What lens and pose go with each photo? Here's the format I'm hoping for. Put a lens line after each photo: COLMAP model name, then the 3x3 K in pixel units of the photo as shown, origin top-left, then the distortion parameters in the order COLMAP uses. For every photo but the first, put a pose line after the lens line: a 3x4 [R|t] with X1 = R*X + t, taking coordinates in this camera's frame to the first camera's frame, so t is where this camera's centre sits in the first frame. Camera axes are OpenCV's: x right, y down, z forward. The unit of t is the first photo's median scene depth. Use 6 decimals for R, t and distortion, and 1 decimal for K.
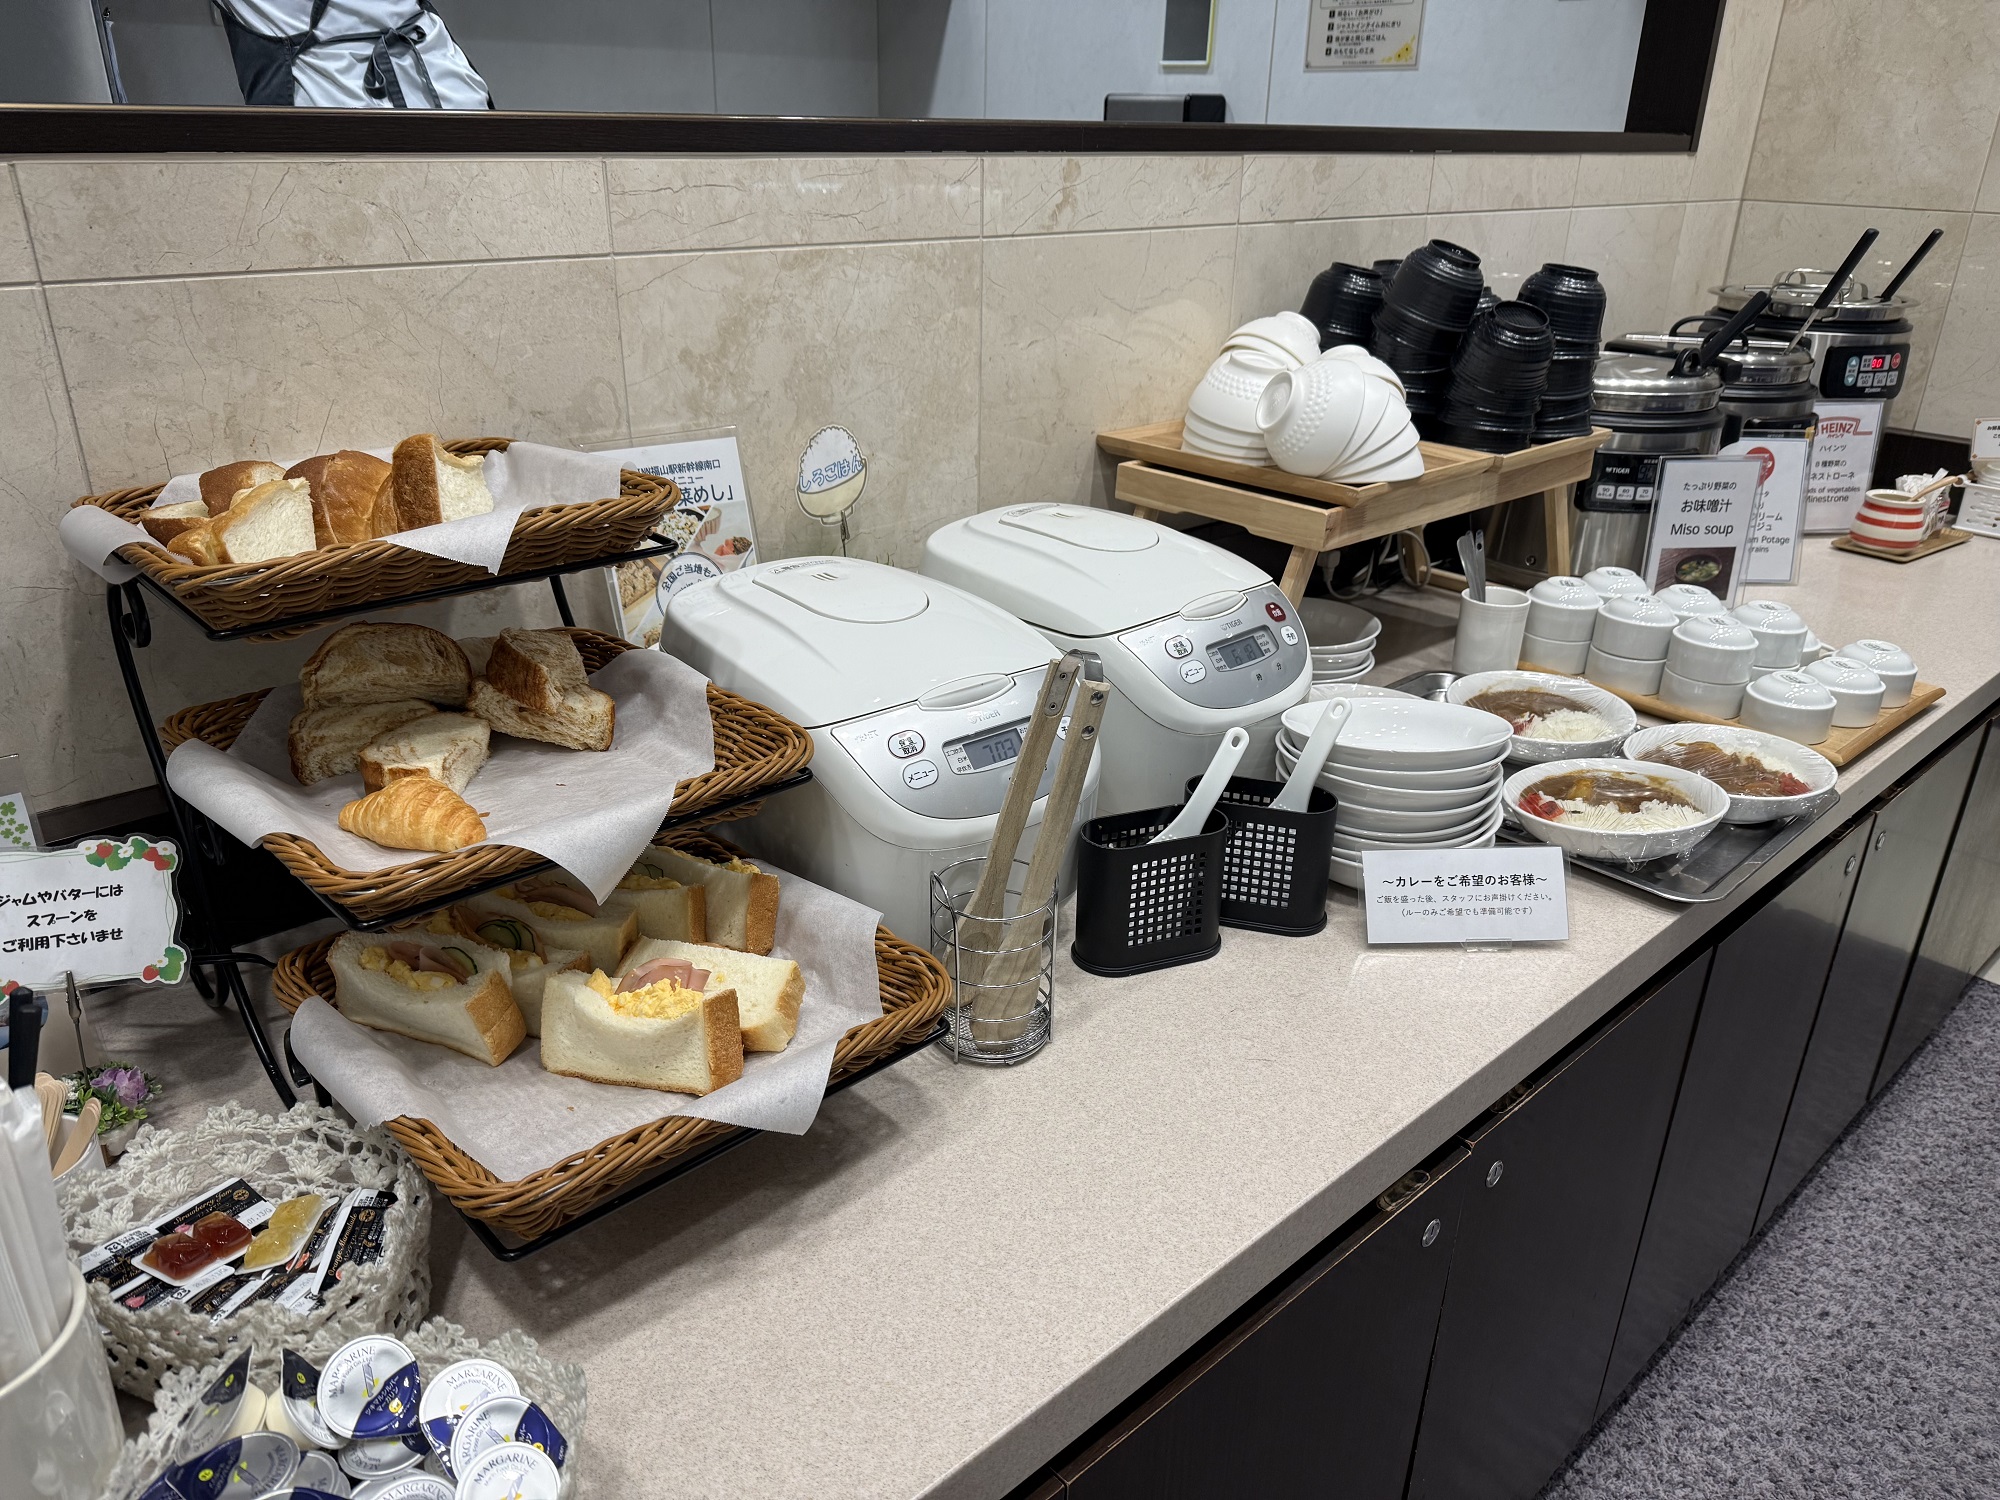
lens RADIAL K [[1402.5, 0, 991.2], [0, 1402.5, 748.3], [0, 0, 1]] dist [-0.023675, -0.001702]
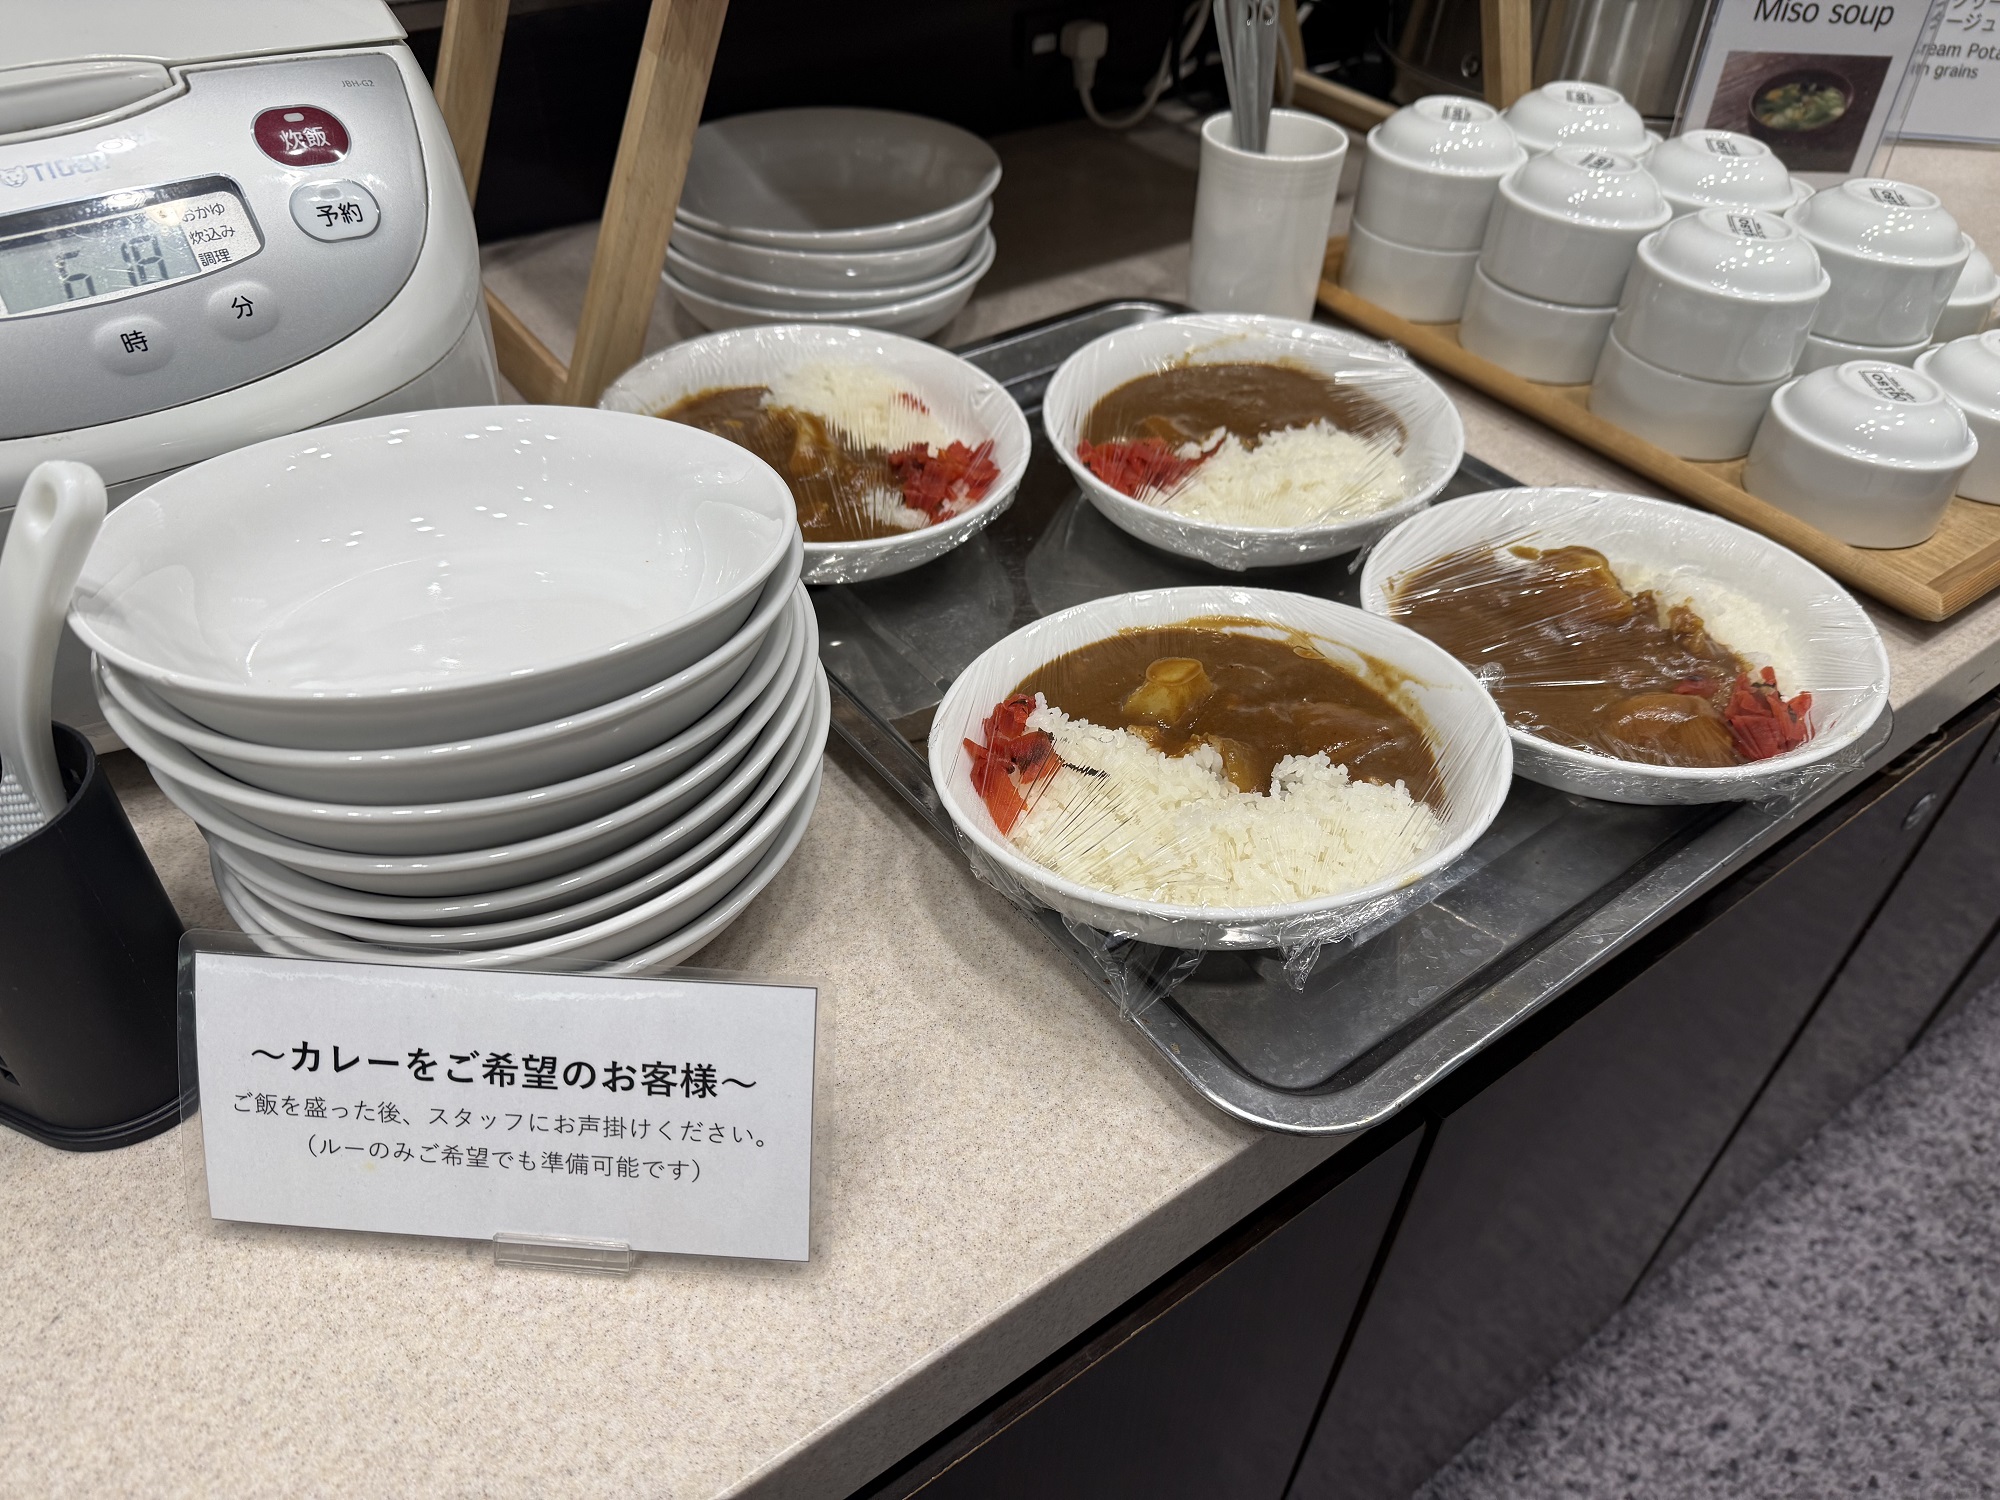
lens RADIAL K [[1402.5, 0, 1010.9], [0, 1402.5, 760.5], [0, 0, 1]] dist [-0.023675, -0.001702]
pose [[0.993736, 0.079822, -0.078210, 0.311252], [-0.050997, 0.946652, 0.318198, -0.054007], [0.099436, -0.312216, 0.944793, 0.475447]]
